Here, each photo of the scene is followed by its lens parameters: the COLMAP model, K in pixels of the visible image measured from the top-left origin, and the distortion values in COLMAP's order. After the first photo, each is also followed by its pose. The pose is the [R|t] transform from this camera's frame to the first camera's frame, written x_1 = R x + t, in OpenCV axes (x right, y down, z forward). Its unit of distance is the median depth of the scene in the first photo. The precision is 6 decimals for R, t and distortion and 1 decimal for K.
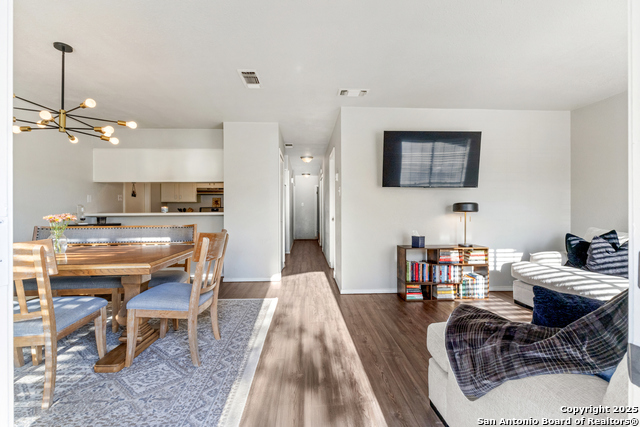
lens RADIAL K [[284.0, 0, 324.9], [0, 284.0, 213.3], [0, 0, 1]] dist [-0.002158, 0.000008]
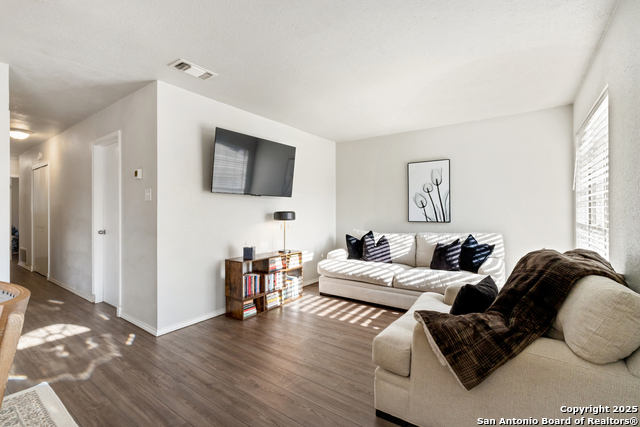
lens RADIAL K [[286.9, 0, 319.6], [0, 286.9, 210.6], [0, 0, 1]] dist [-0.002098, 0.000116]
pose [[0.642541, 0.003417, 0.766244, -0.247440], [0.009249, 0.999883, -0.012215, -0.026148], [-0.766195, 0.014936, 0.642434, 0.210690]]
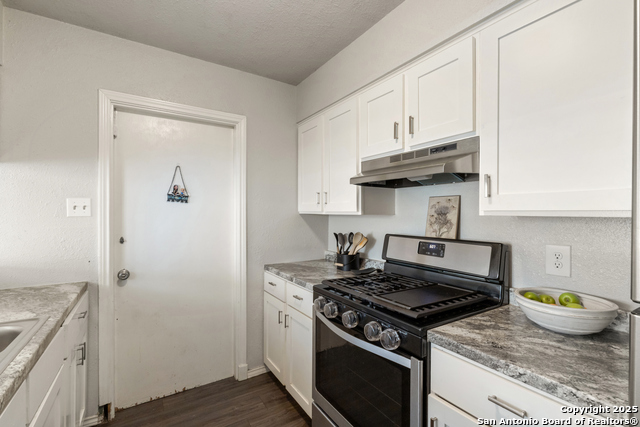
lens RADIAL K [[286.9, 0, 319.6], [0, 286.9, 210.6], [0, 0, 1]] dist [-0.002098, 0.000116]
pose [[0.464270, 0.000623, -0.885694, -0.440965], [-0.016788, 0.999826, -0.008097, -0.077860], [0.885535, 0.018628, 0.464199, 1.592320]]
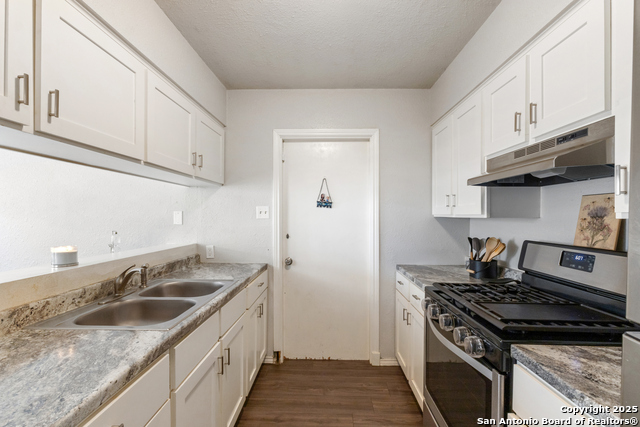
lens RADIAL K [[285.3, 0, 321.3], [0, 285.3, 214.5], [0, 0, 1]] dist [-0.001596, -0.000069]
pose [[-0.104912, 0.000942, -0.994481, -0.369422], [-0.012972, 0.999913, 0.002316, -0.078978], [0.994397, 0.013143, -0.104891, 1.674906]]
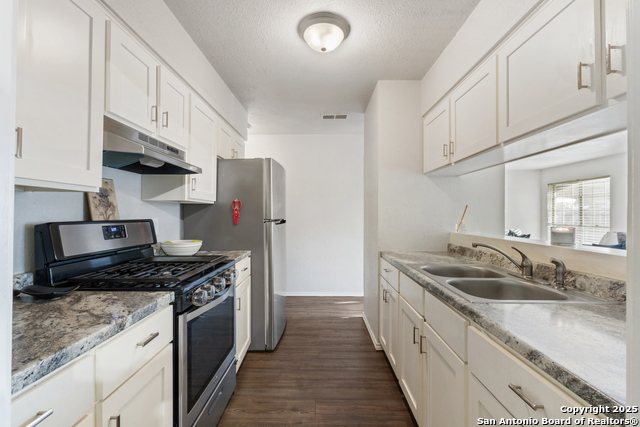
lens RADIAL K [[284.0, 0, 324.9], [0, 284.0, 213.3], [0, 0, 1]] dist [-0.002158, 0.000008]
pose [[0.071506, 0.010606, 0.997384, -1.169120], [0.004320, 0.999931, -0.010942, -0.046509], [-0.997431, 0.005091, 0.071455, 1.603024]]
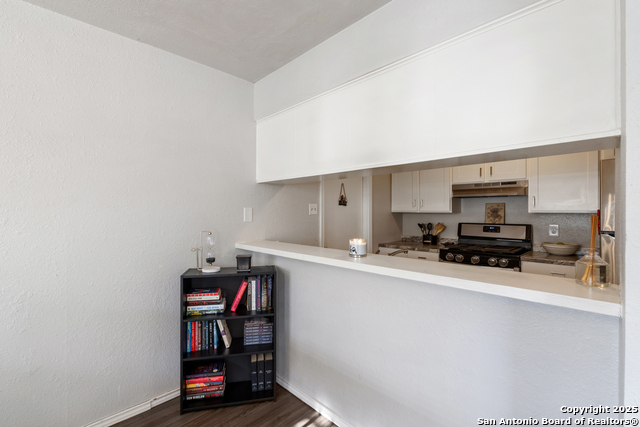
lens RADIAL K [[286.9, 0, 319.6], [0, 286.9, 210.6], [0, 0, 1]] dist [-0.002098, 0.000116]
pose [[0.646890, 0.003679, -0.762575, -0.412638], [-0.011724, 0.999918, -0.005121, -0.072461], [0.762493, 0.012253, 0.646880, 0.939749]]
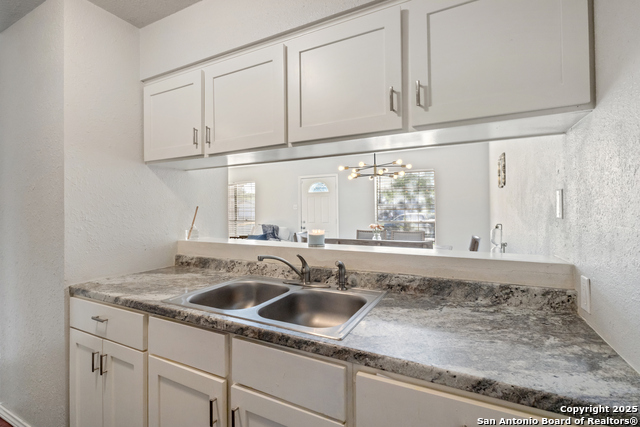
lens RADIAL K [[286.9, 0, 319.6], [0, 286.9, 210.6], [0, 0, 1]] dist [-0.002098, 0.000116]
pose [[-0.854805, 0.011588, 0.518820, -0.974212], [0.018867, 0.999784, 0.008753, -0.064972], [-0.518607, 0.017271, -0.854839, 1.680869]]
